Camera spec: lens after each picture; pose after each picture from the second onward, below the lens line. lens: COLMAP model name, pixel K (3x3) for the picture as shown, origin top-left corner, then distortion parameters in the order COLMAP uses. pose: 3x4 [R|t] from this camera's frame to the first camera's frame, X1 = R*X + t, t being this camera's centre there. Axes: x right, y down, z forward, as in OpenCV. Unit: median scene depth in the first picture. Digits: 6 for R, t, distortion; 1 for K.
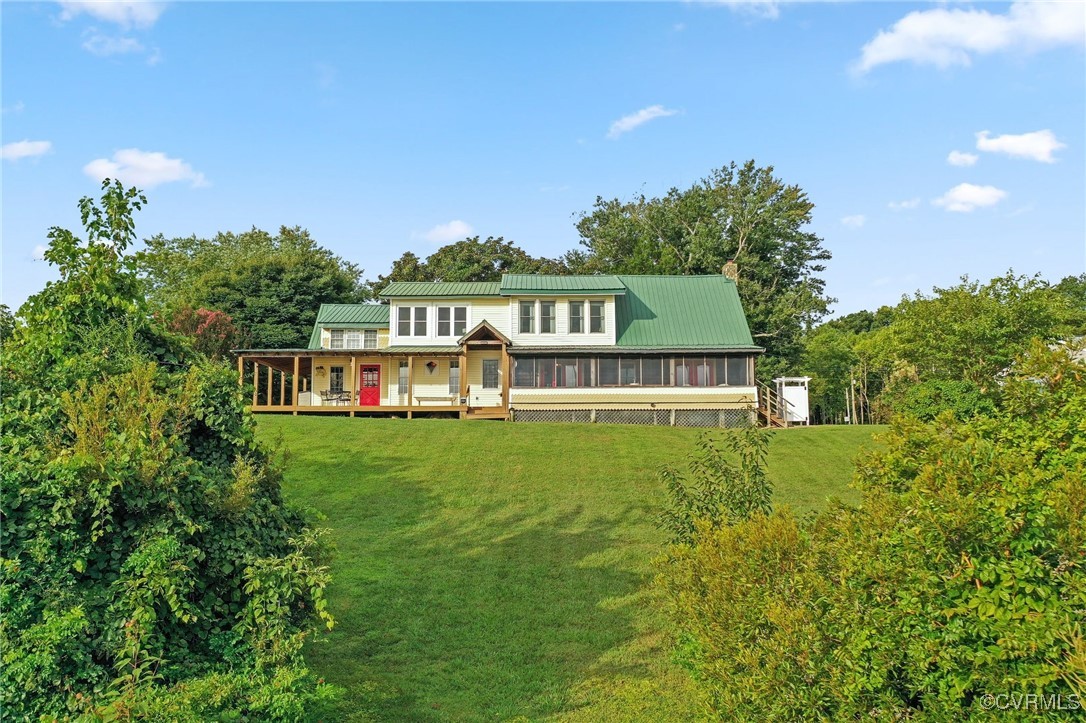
lens RADIAL K [[853.6, 0, 543.1], [0, 853.6, 362.0], [0, 0, 1]] dist [-0.004860, -0.000195]
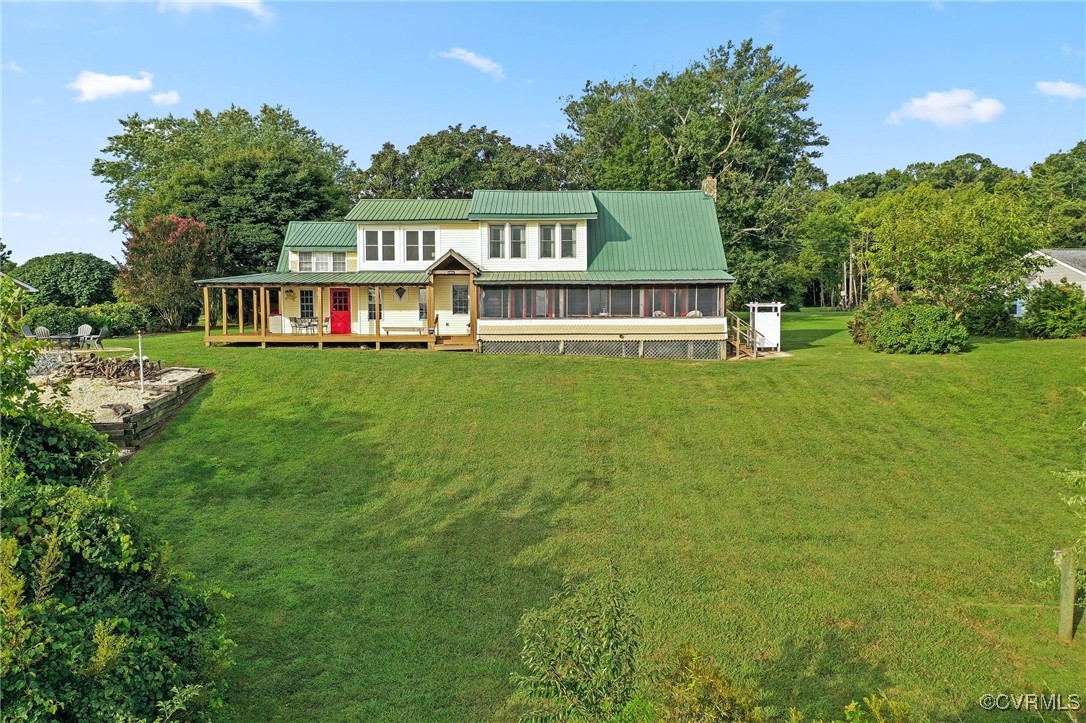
lens RADIAL K [[853.6, 0, 543.1], [0, 853.6, 362.0], [0, 0, 1]] dist [-0.004860, -0.000195]
pose [[0.999980, 0.000759, -0.006355, 0.040517], [0.000346, 0.985088, 0.172052, -0.084841], [0.006391, -0.172051, 0.985067, 0.012269]]
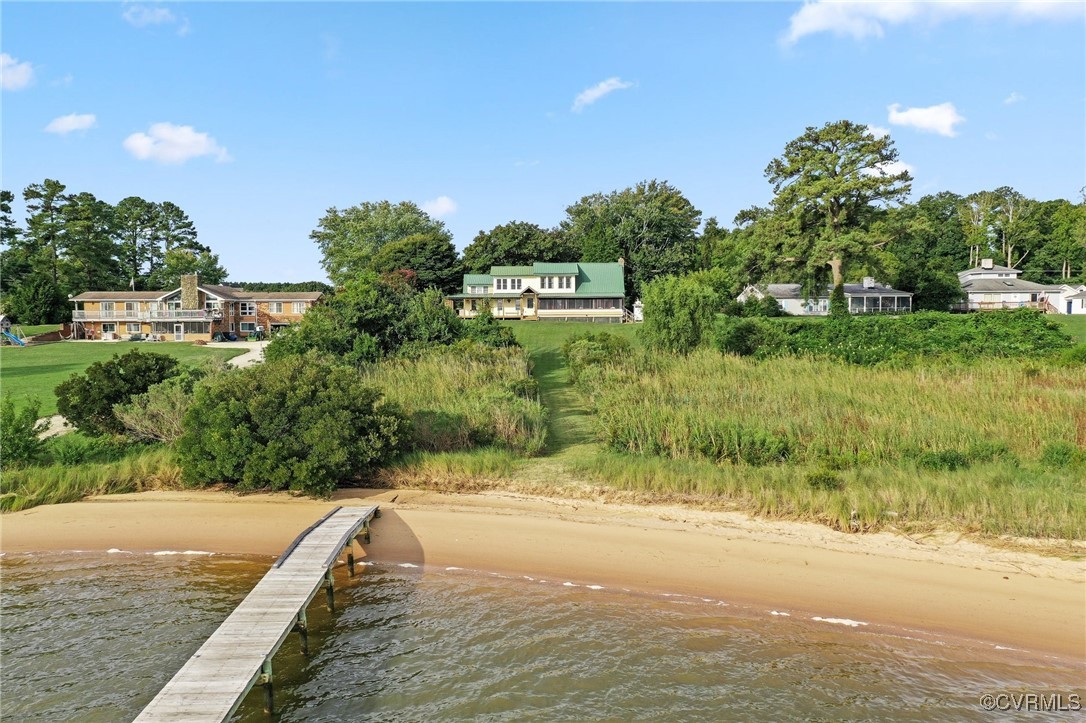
lens RADIAL K [[853.6, 0, 543.1], [0, 853.6, 362.0], [0, 0, 1]] dist [-0.004860, -0.000195]
pose [[0.999998, -0.001457, -0.001277, -0.016369], [0.001641, 0.987335, 0.158639, -0.238350], [0.001030, -0.158641, 0.987336, -1.781184]]
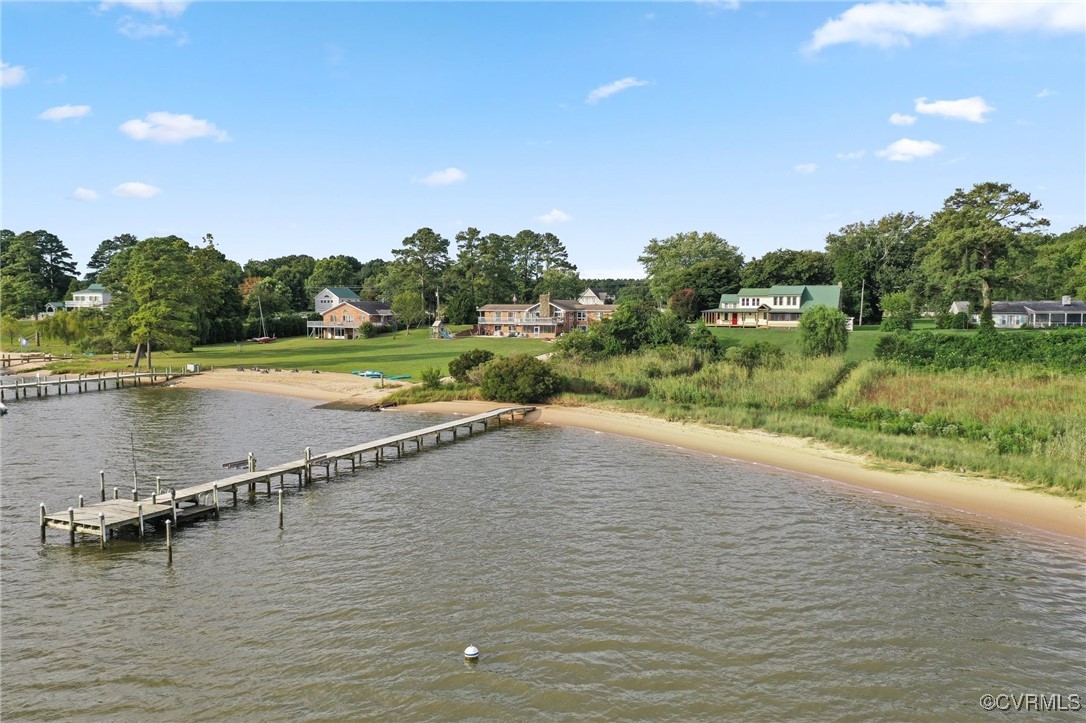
lens RADIAL K [[853.6, 0, 543.1], [0, 853.6, 362.0], [0, 0, 1]] dist [-0.004860, -0.000195]
pose [[0.896750, 0.033248, -0.441286, 0.737887], [0.042211, 0.986201, 0.160082, -0.436713], [0.440519, -0.162180, 0.882972, -2.852695]]
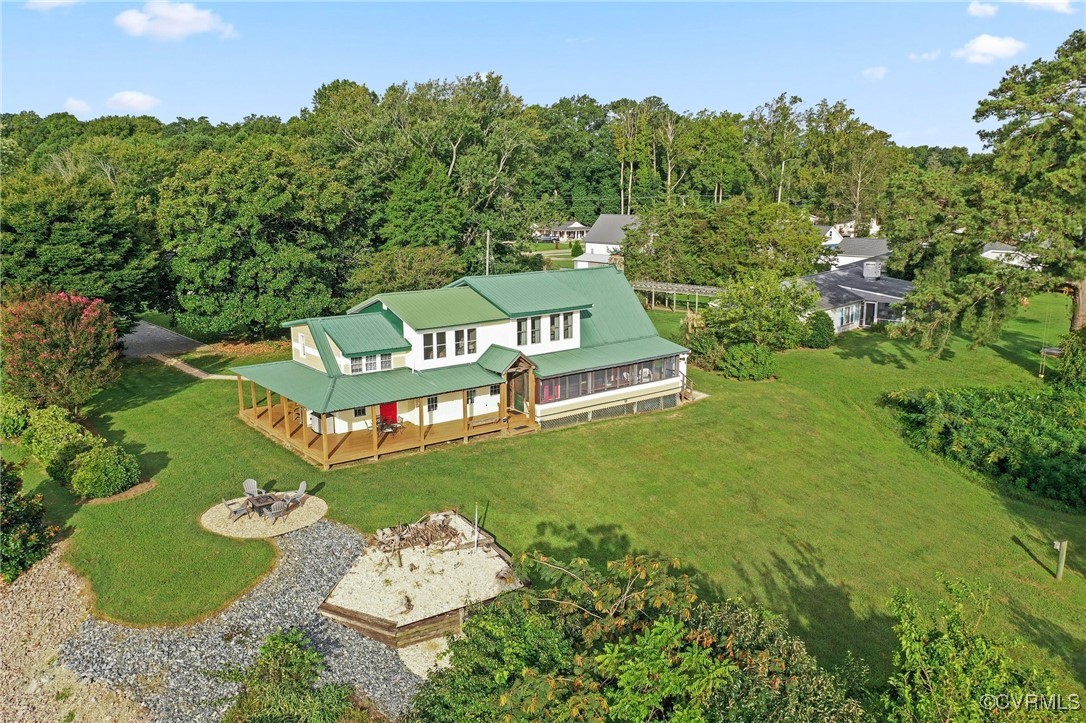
lens RADIAL K [[853.6, 0, 543.1], [0, 853.6, 362.0], [0, 0, 1]] dist [-0.004860, -0.000195]
pose [[0.799067, -0.121128, 0.588914, -0.691863], [-0.059758, 0.958646, 0.278257, -0.341300], [-0.598265, -0.257538, 0.758784, 0.081448]]
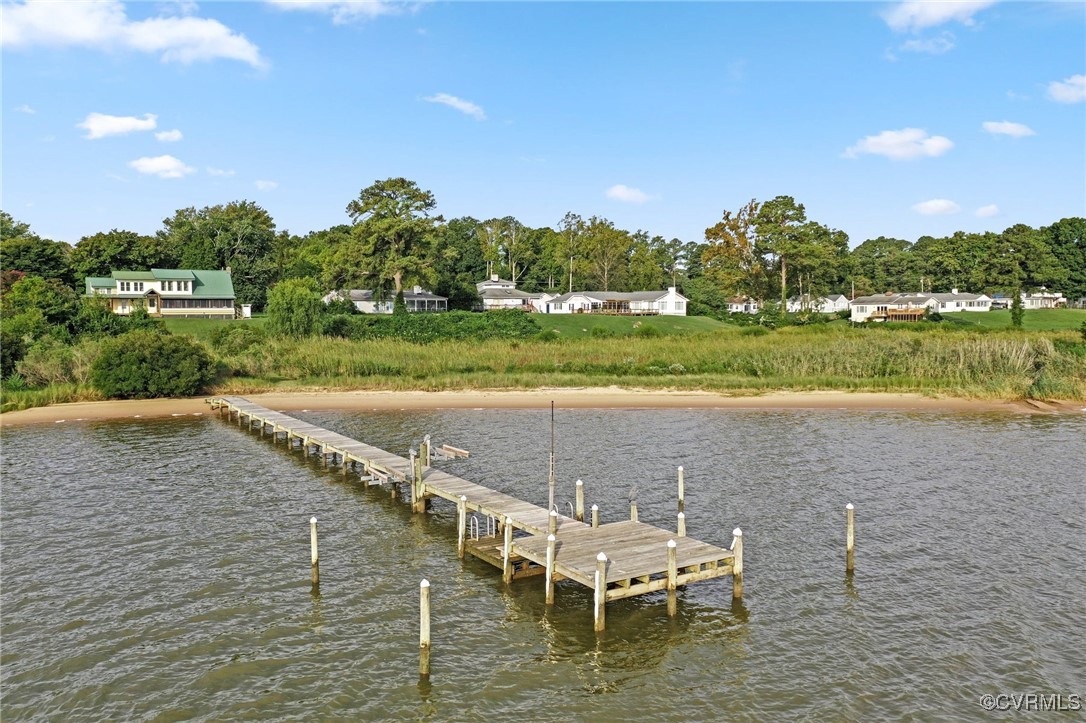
lens RADIAL K [[853.6, 0, 543.1], [0, 853.6, 362.0], [0, 0, 1]] dist [-0.004860, -0.000195]
pose [[0.866871, -0.028027, 0.497744, -0.400031], [-0.050388, 0.988380, 0.143409, -0.311373], [-0.495979, -0.149398, 0.855386, -2.629360]]
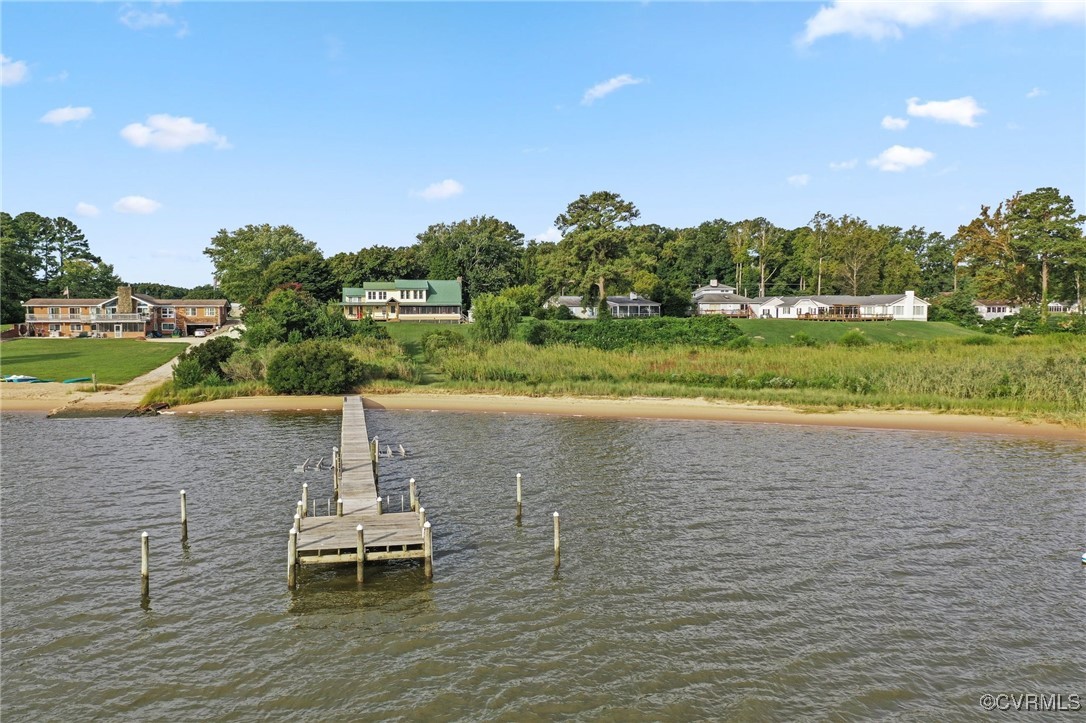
lens RADIAL K [[853.6, 0, 543.1], [0, 853.6, 362.0], [0, 0, 1]] dist [-0.004860, -0.000195]
pose [[0.983238, -0.008853, 0.182111, -0.099111], [-0.020118, 0.987454, 0.156619, -0.366861], [-0.181213, -0.157658, 0.970724, -2.880067]]
